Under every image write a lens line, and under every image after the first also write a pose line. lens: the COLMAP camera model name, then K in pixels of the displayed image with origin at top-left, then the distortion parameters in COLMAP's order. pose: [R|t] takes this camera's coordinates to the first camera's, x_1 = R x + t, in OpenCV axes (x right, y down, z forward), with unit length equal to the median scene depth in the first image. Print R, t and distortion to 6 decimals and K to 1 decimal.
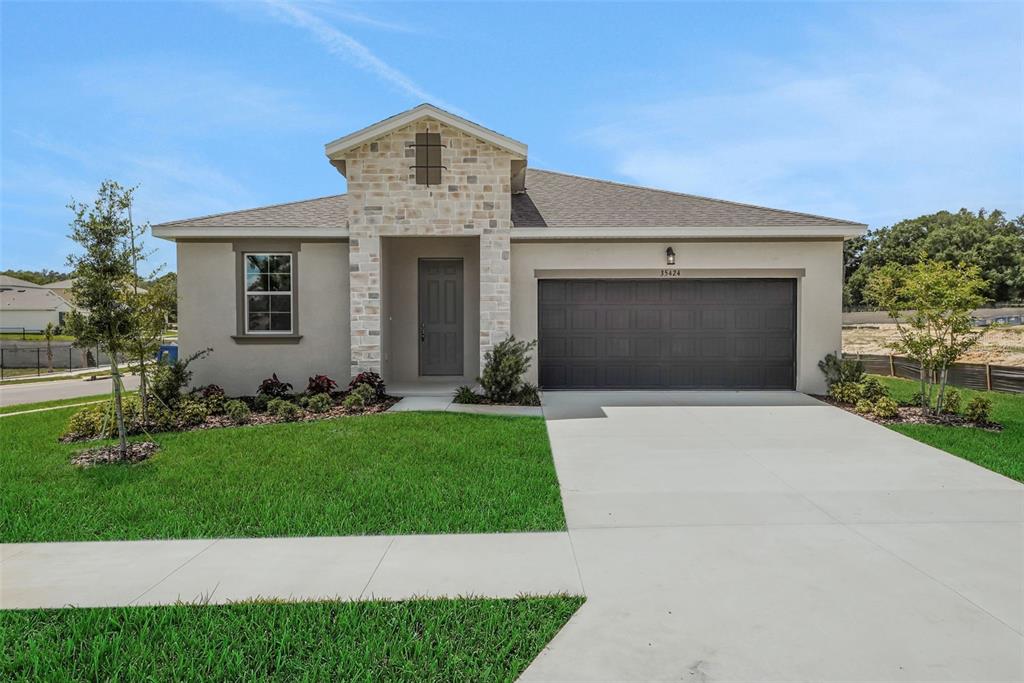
lens RADIAL K [[663.8, 0, 507.1], [0, 663.8, 345.0], [0, 0, 1]] dist [0.000104, -0.000011]
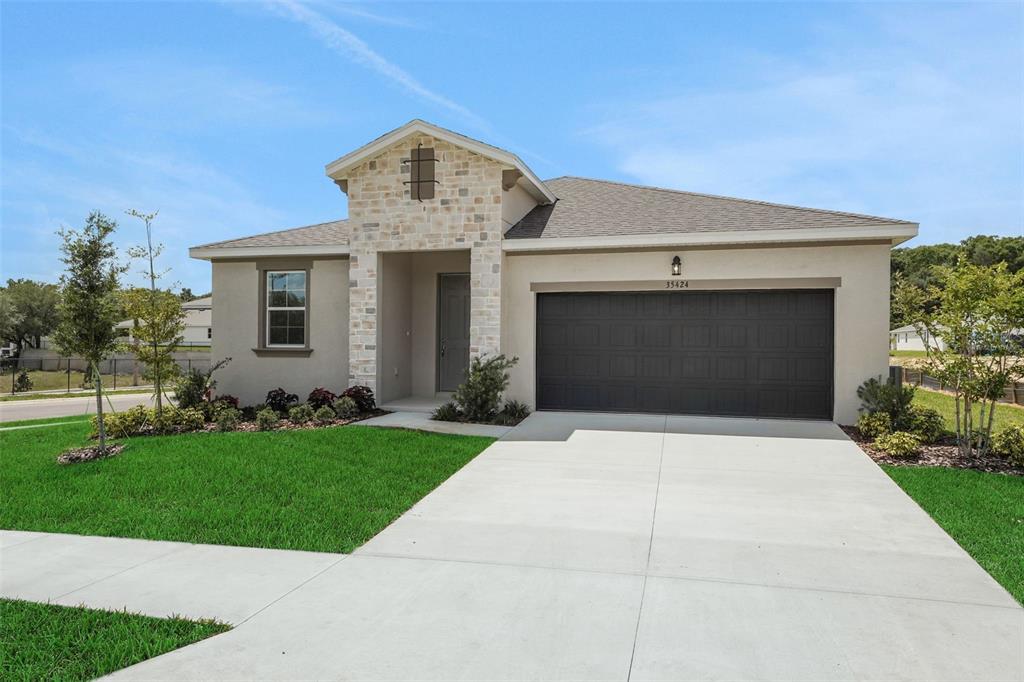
lens RADIAL K [[676.2, 0, 512.0], [0, 676.2, 341.0], [0, 0, 1]] dist [0.004822, 0.001147]
pose [[0.965792, 0.008191, -0.259189, 0.276867], [-0.016771, 0.999382, -0.030908, 0.000356], [0.258775, 0.034198, 0.965332, 0.060570]]
